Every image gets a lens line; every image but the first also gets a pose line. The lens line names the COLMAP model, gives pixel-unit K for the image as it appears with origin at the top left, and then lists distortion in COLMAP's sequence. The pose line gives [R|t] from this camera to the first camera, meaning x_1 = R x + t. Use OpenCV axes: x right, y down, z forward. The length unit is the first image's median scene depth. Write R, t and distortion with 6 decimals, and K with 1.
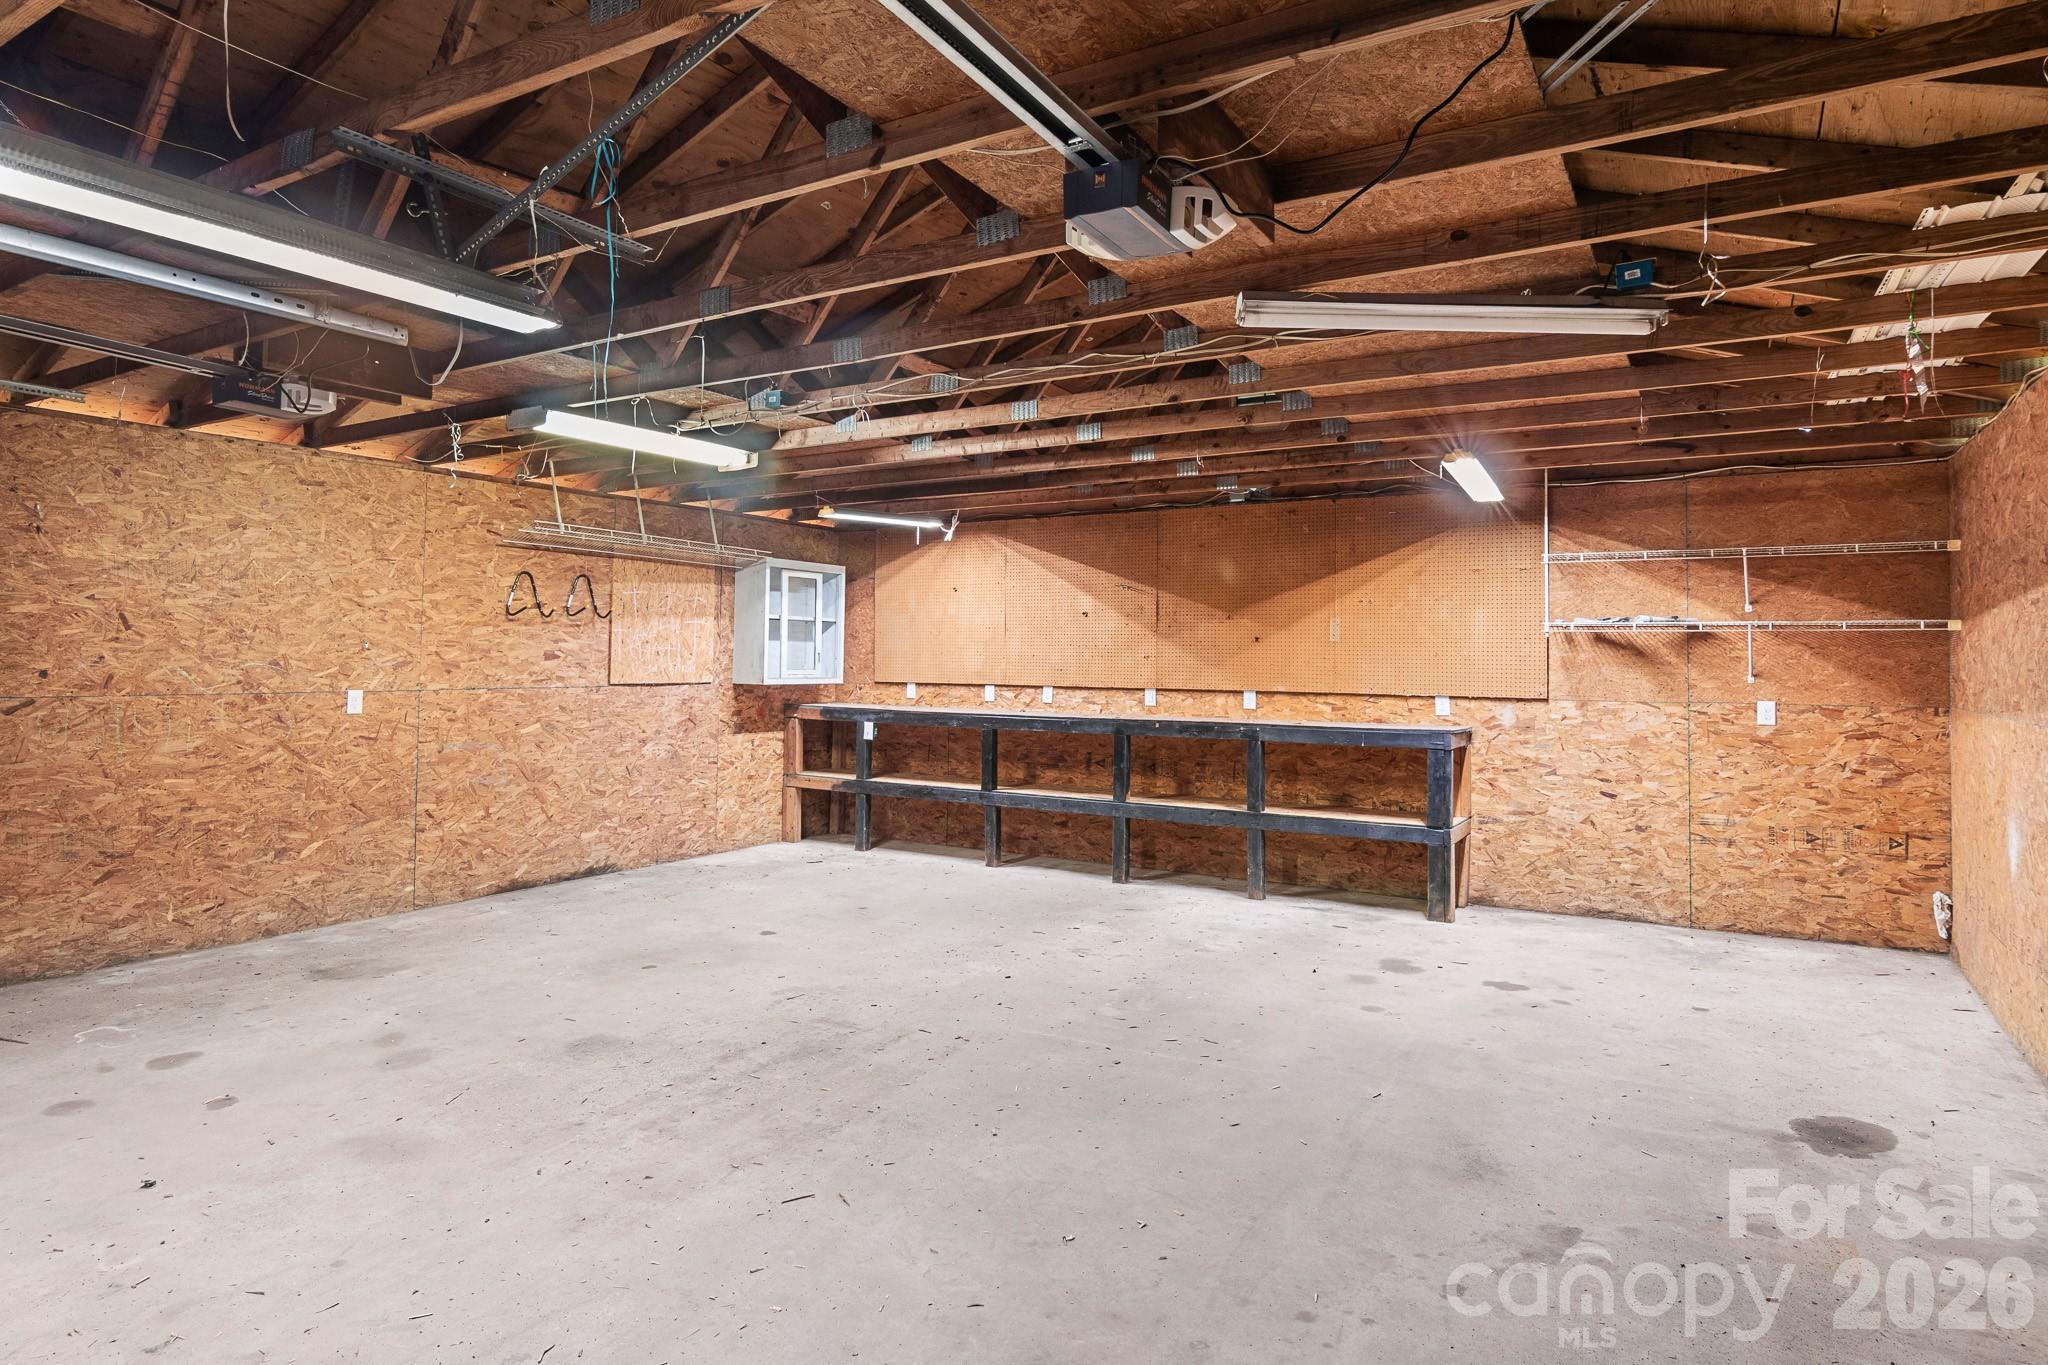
lens RADIAL K [[1145.5, 0, 1027.5], [0, 1145.5, 647.1], [0, 0, 1]] dist [-0.000069, -0.000273]
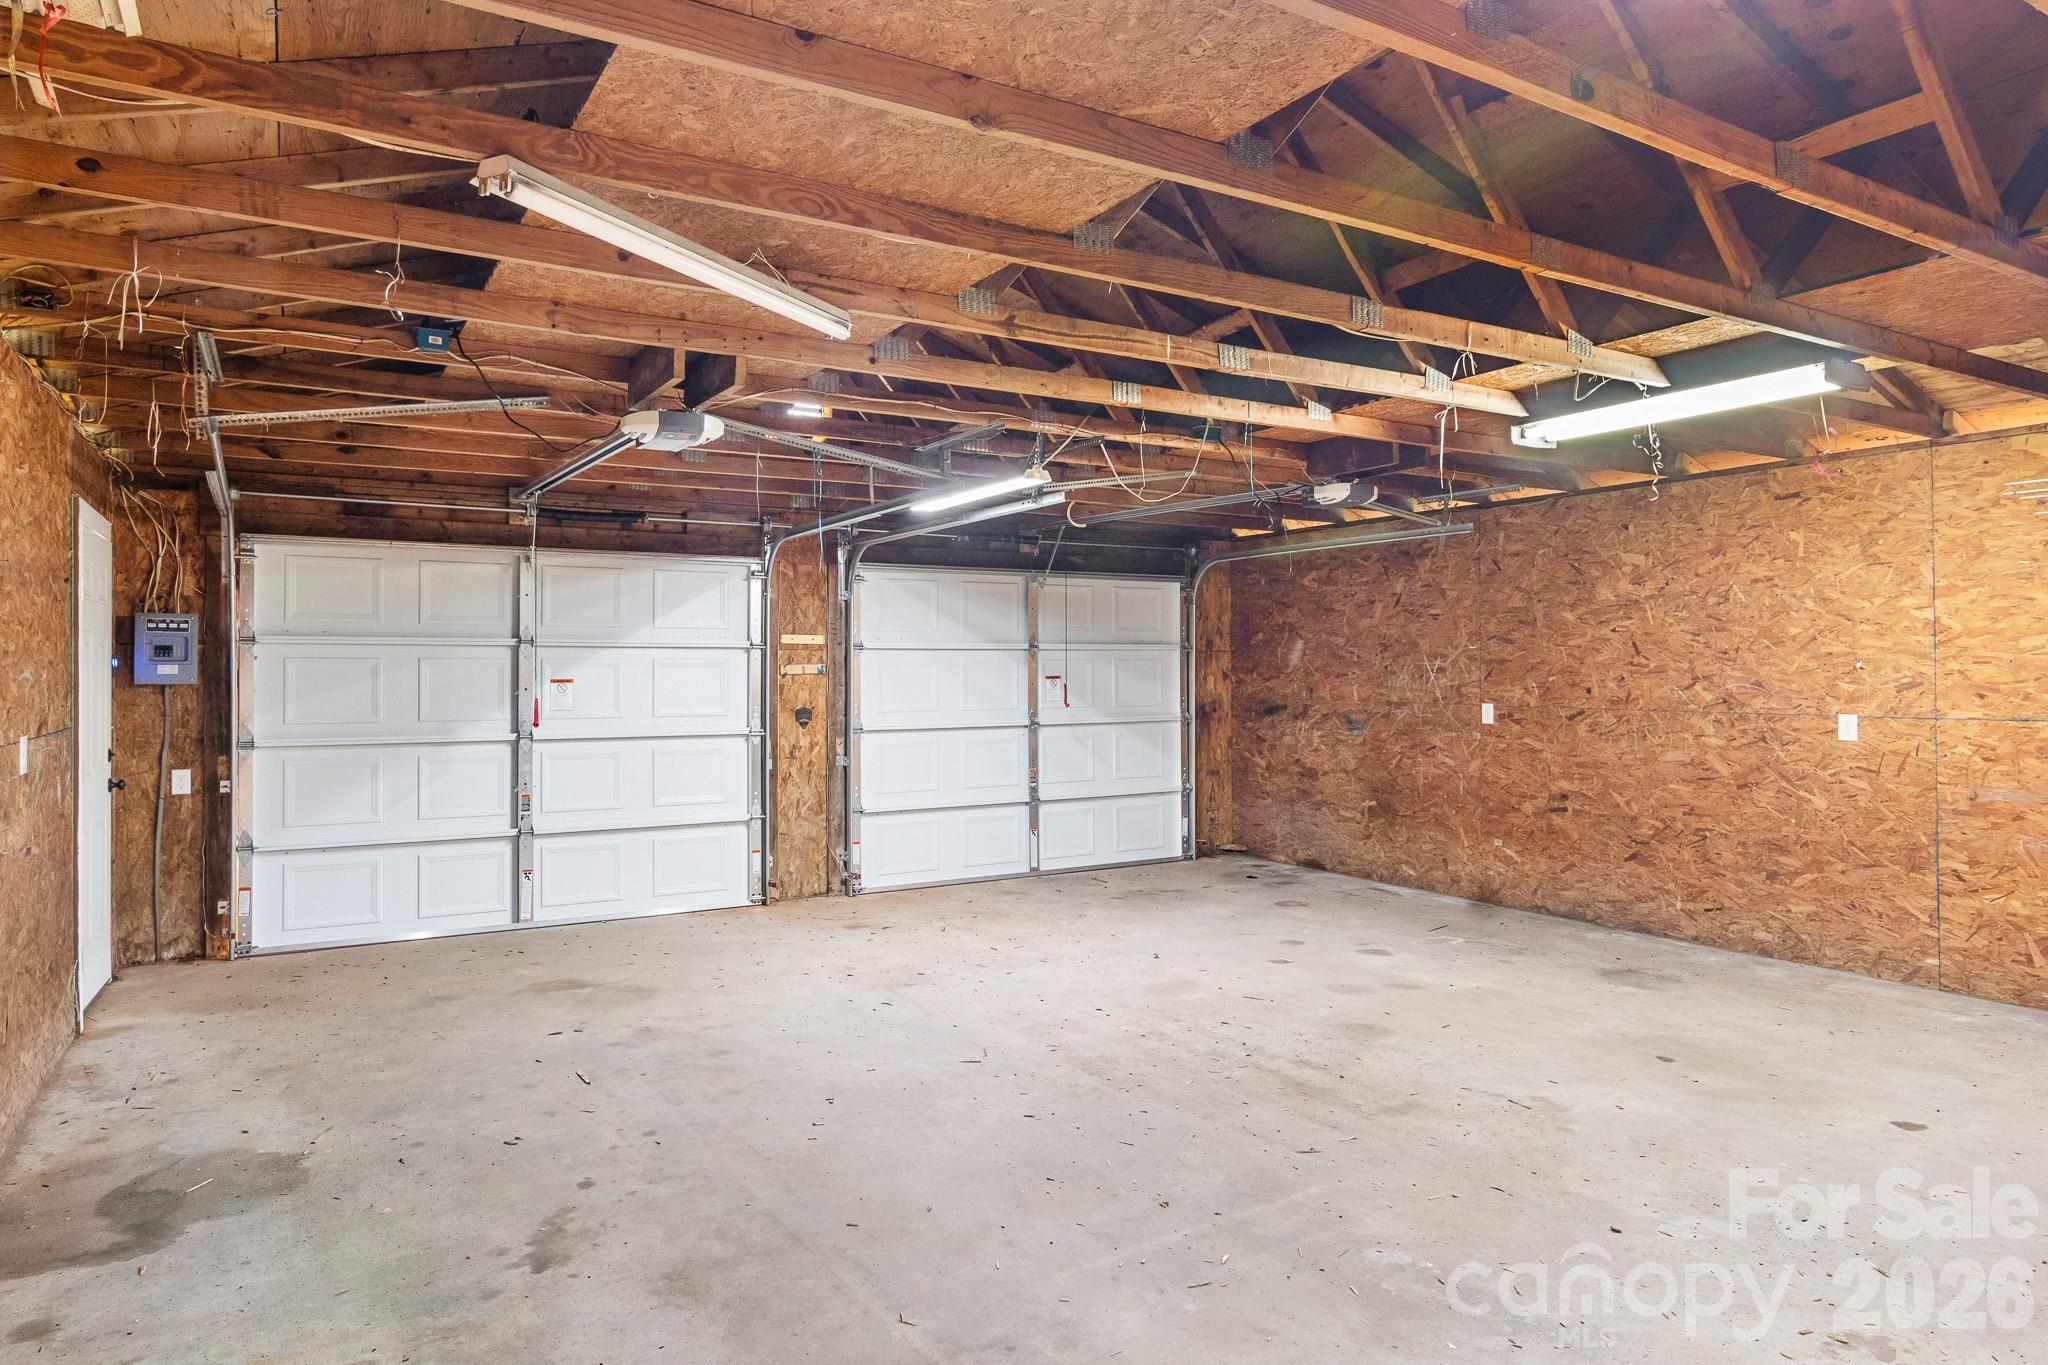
lens RADIAL K [[1266.6, 0, 1024.0], [0, 1266.6, 682.5], [0, 0, 1]] dist [-0.000521, -0.000343]
pose [[-0.469151, -0.000329, -0.883118, 0.532867], [0.006140, 0.999975, -0.003634, 0.011033], [0.883097, -0.007127, -0.469137, 0.810061]]
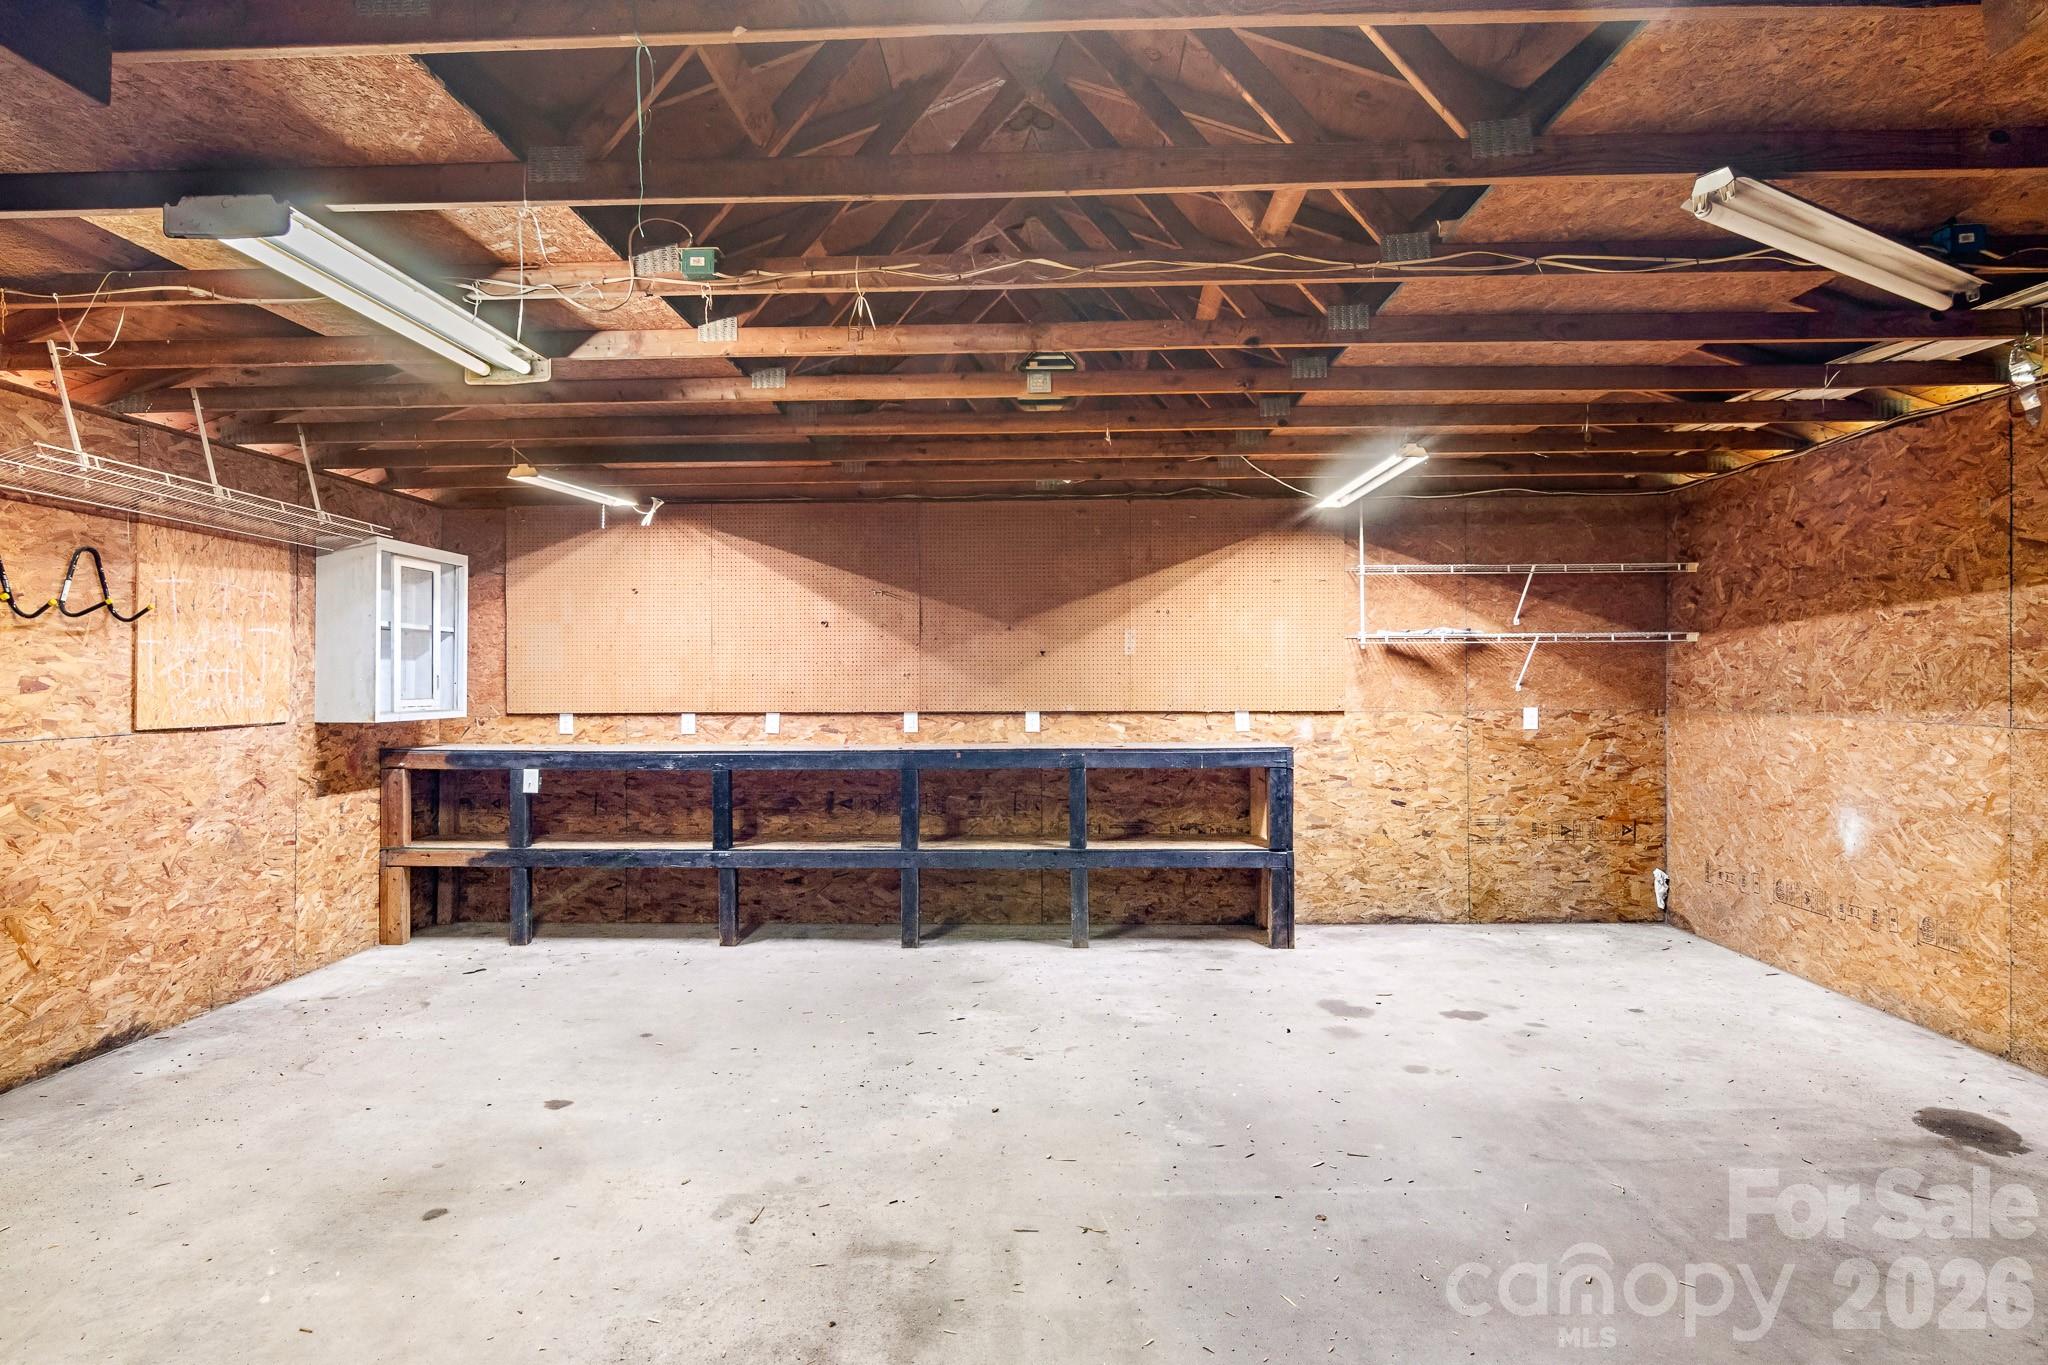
lens RADIAL K [[1123.2, 0, 1024.0], [0, 1123.2, 682.5], [0, 0, 1]] dist [-0.000955, 0.000563]
pose [[0.875345, -0.016020, 0.483233, -0.269055], [0.008973, 0.999817, 0.016891, 0.001236], [-0.483415, -0.010449, 0.875329, 0.283133]]
